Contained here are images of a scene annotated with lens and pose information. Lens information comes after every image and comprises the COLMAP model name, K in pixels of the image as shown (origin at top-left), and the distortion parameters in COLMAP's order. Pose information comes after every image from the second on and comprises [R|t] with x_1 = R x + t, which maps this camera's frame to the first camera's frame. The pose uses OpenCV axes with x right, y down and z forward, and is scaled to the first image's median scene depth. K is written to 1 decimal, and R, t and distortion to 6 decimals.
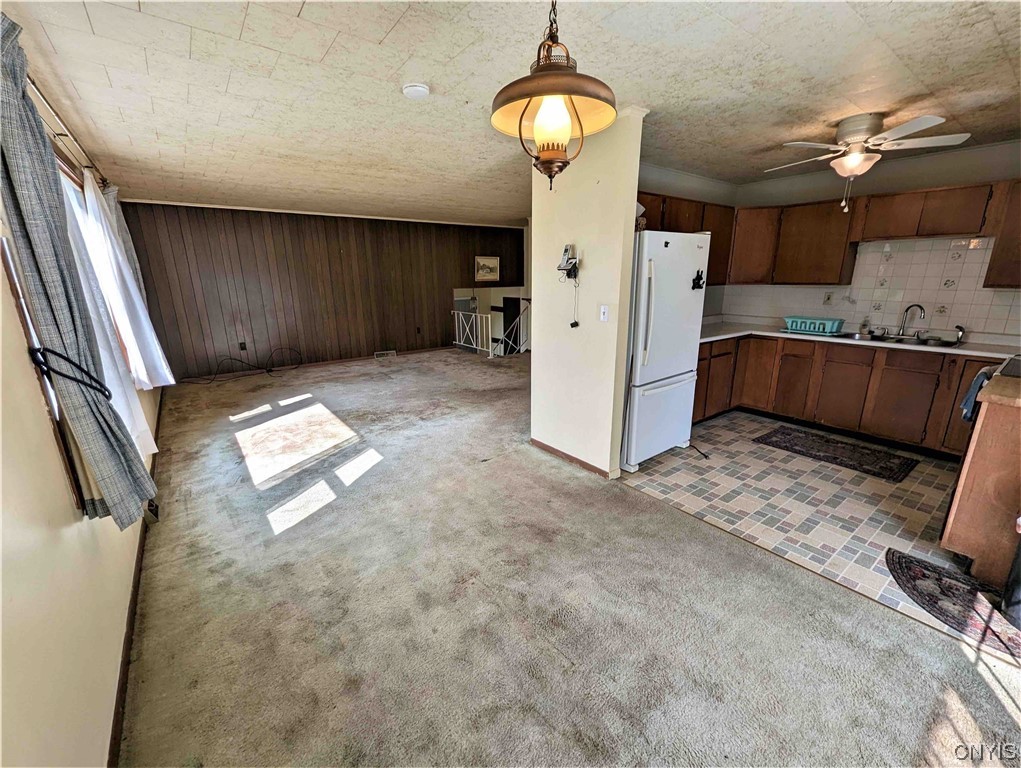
lens RADIAL K [[419.9, 0, 513.6], [0, 419.9, 390.1], [0, 0, 1]] dist [0.000961, 0.000955]
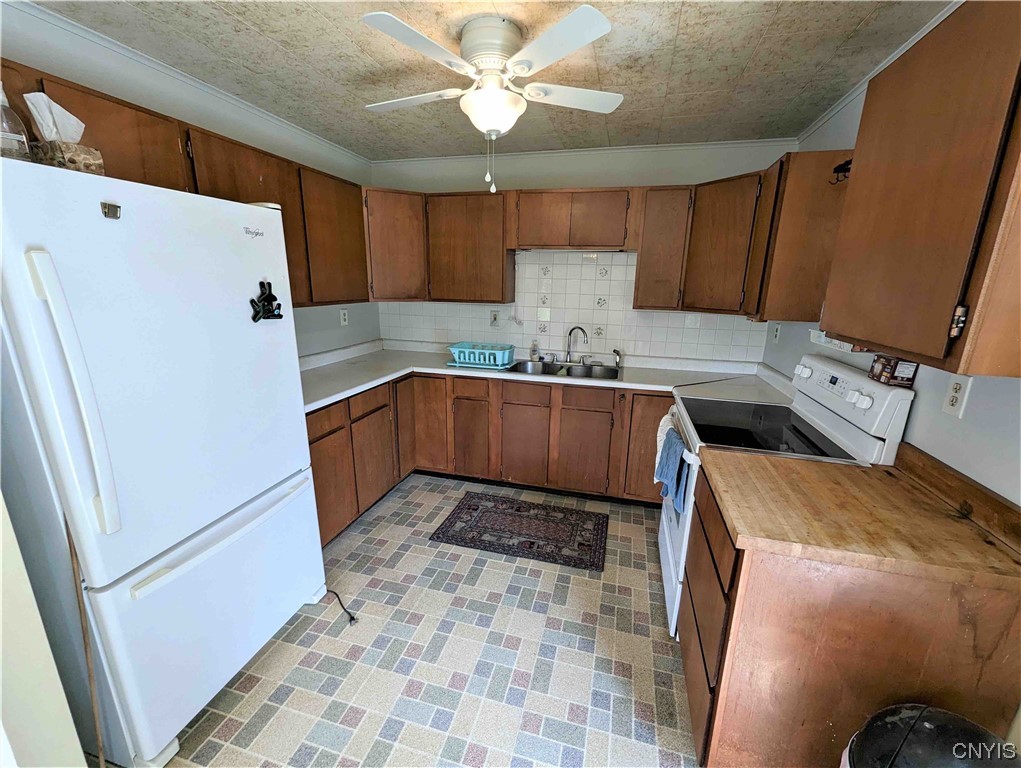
lens RADIAL K [[419.9, 0, 510.4], [0, 419.9, 386.9], [0, 0, 1]] dist [0.000961, 0.000955]
pose [[0.792529, -0.126082, 0.596658, 0.333104], [0.136257, 0.990270, 0.028271, -0.129075], [-0.594417, 0.058893, 0.801997, 0.416281]]
